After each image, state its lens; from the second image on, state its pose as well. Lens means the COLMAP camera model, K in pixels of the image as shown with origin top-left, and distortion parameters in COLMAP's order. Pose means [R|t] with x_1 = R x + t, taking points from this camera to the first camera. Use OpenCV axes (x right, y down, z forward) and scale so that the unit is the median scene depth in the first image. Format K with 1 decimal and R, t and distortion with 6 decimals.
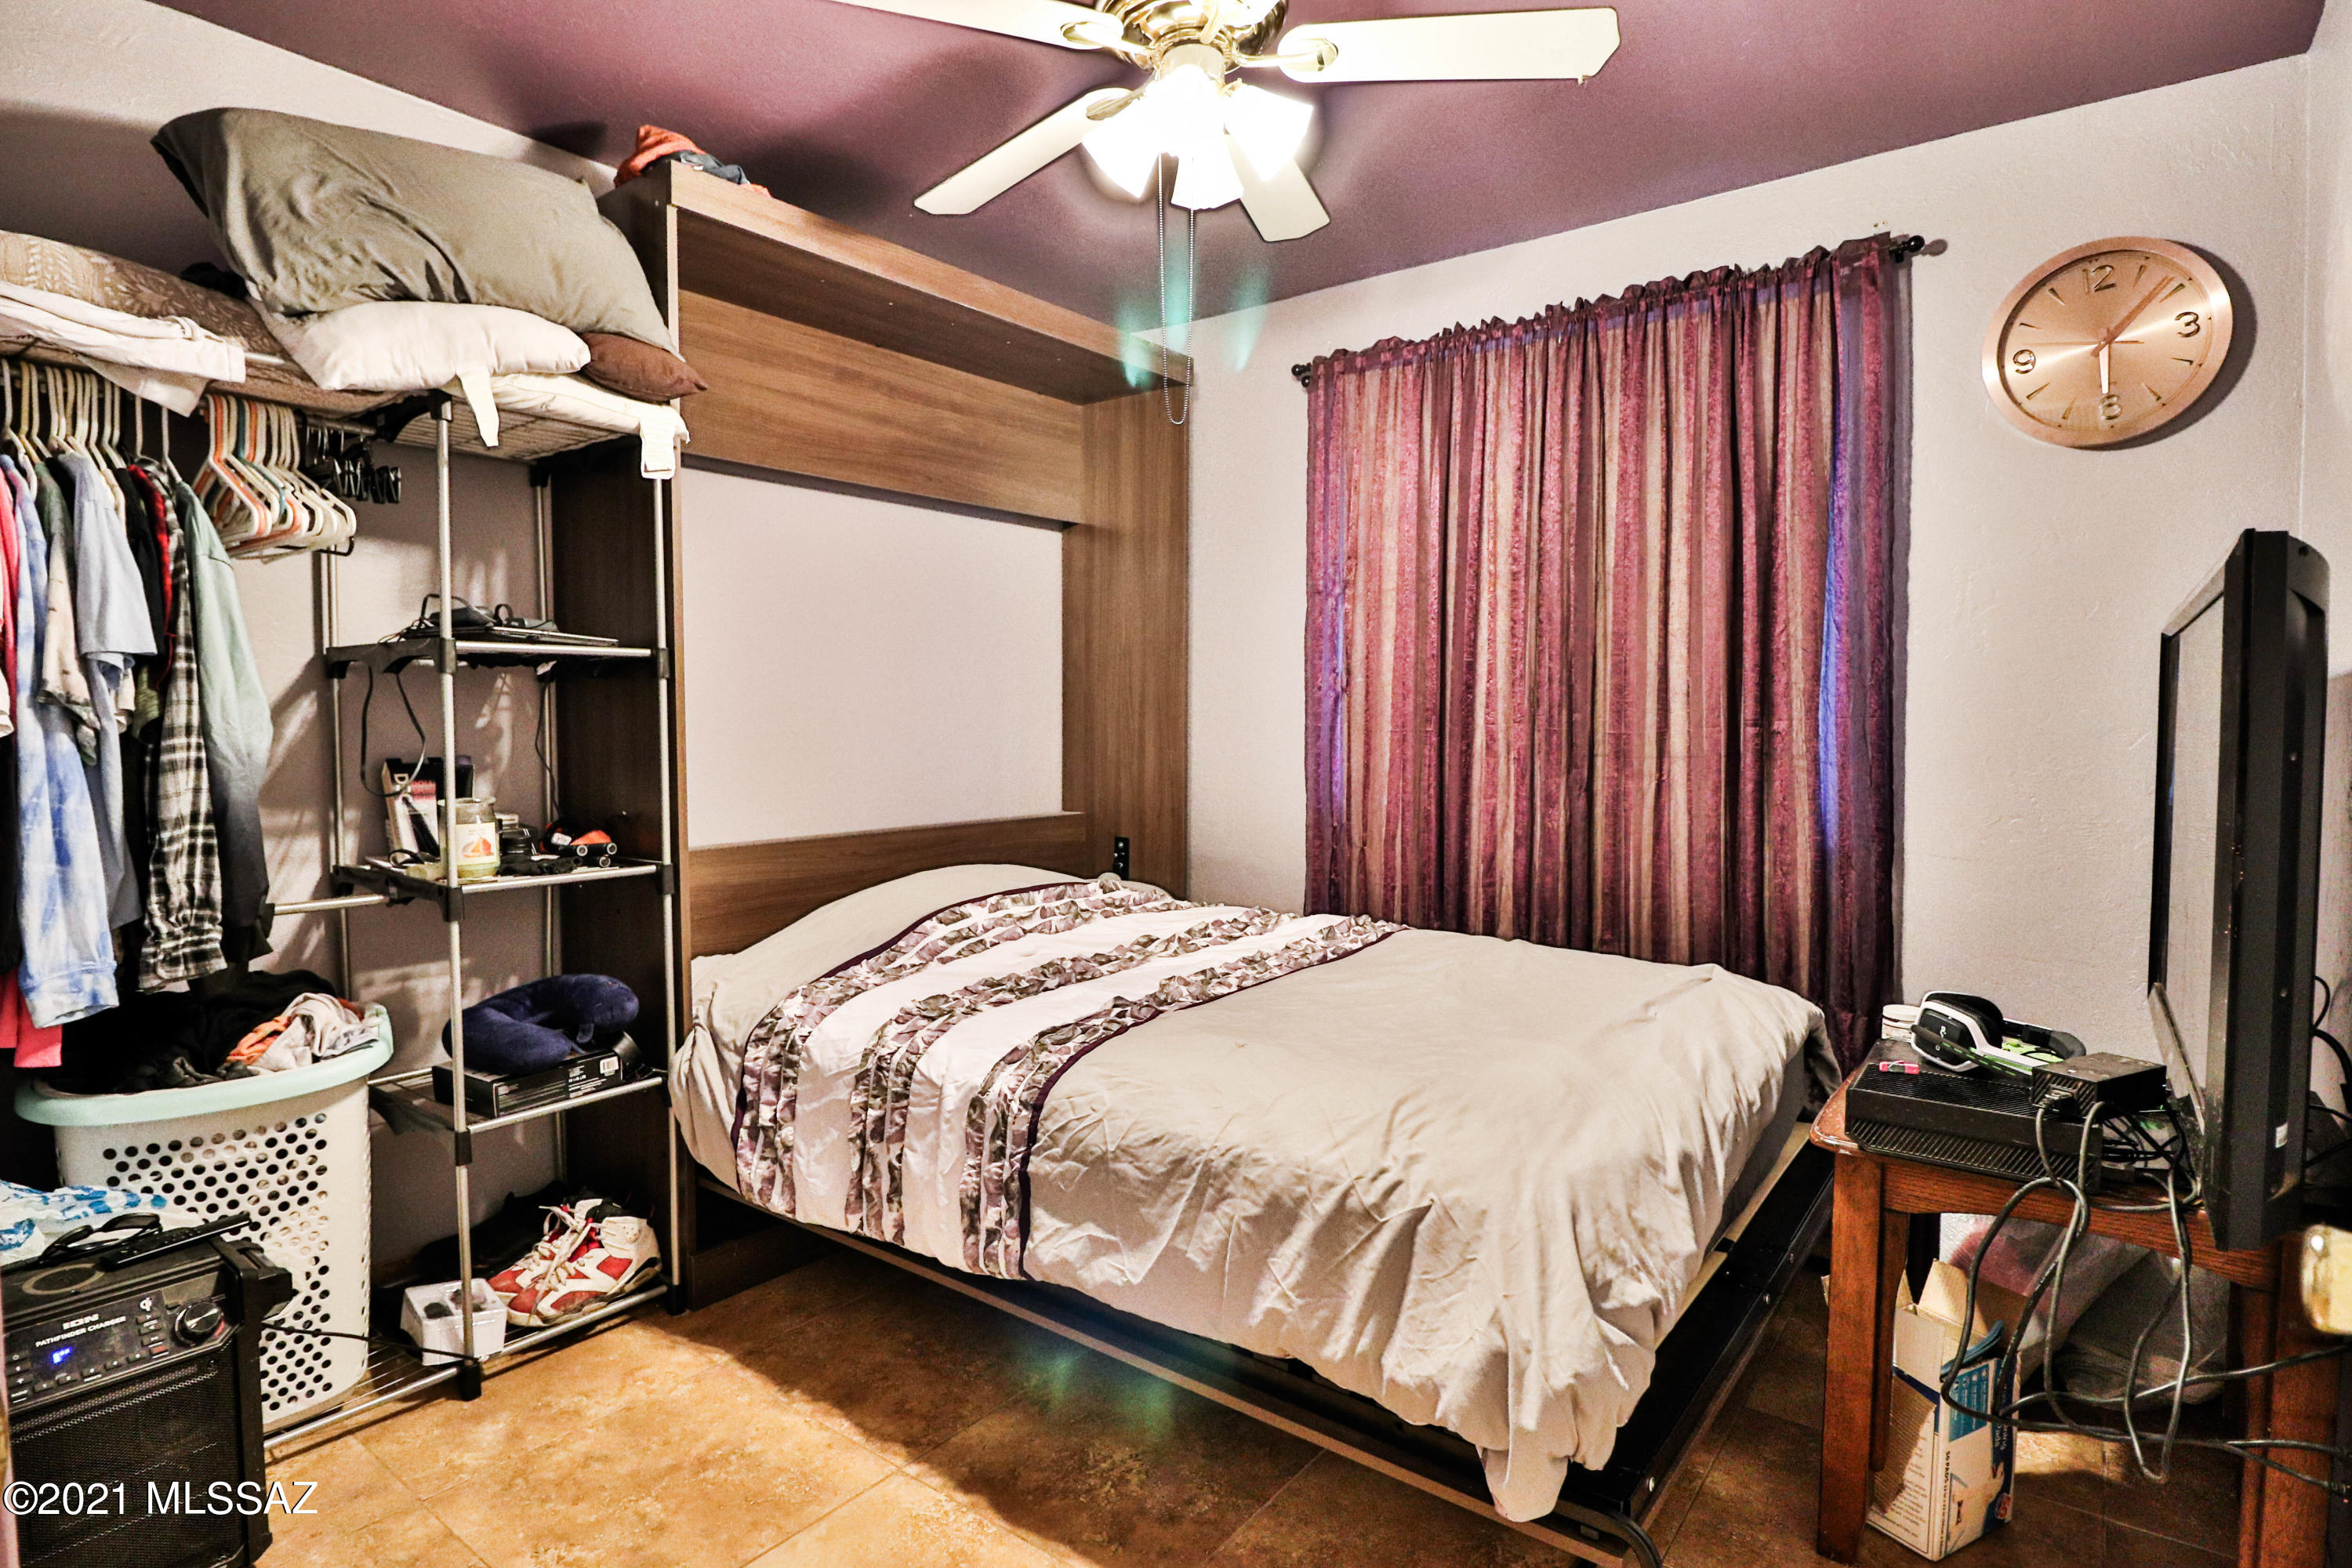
lens RADIAL K [[1213.1, 0, 1175.4], [0, 1213.1, 777.2], [0, 0, 1]] dist [0.001575, -0.014850]
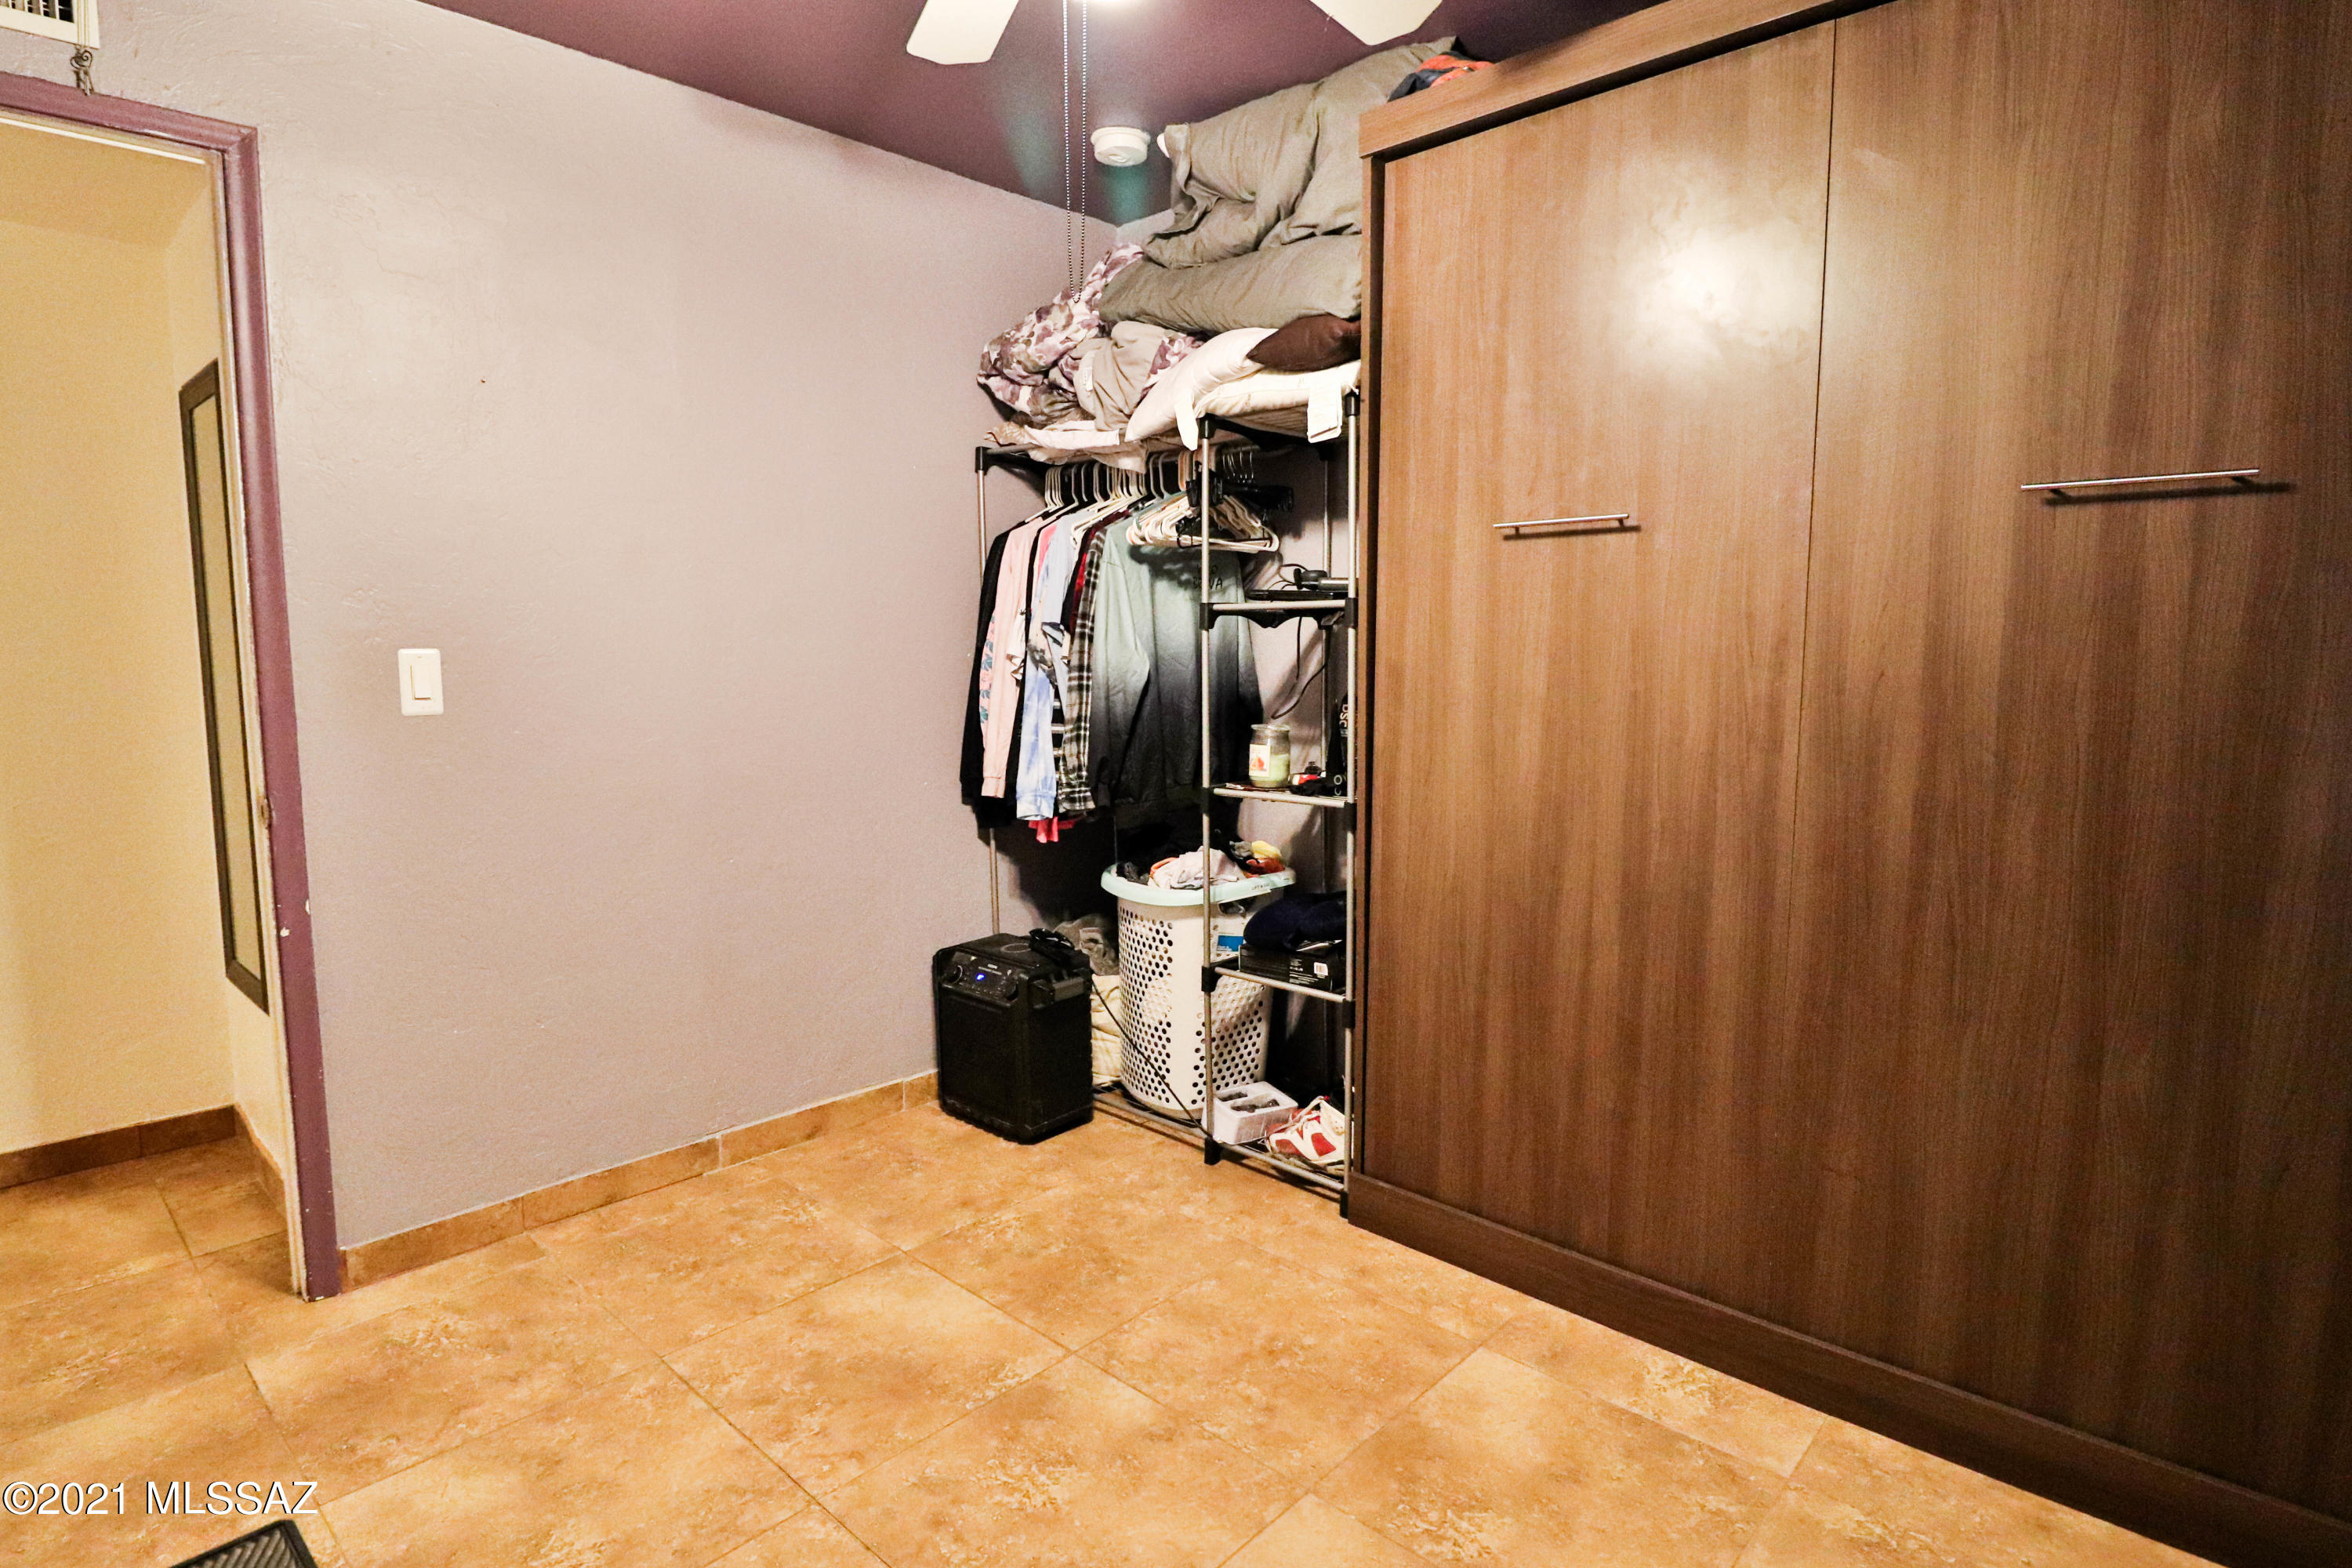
lens RADIAL K [[1213.1, 0, 1175.7], [0, 1213.1, 780.5], [0, 0, 1]] dist [0.001575, -0.014850]
pose [[-0.109583, 0.106135, -0.988295, 0.684098], [-0.047621, 0.992581, 0.111875, -0.060848], [0.992836, 0.059323, -0.103716, 1.018076]]
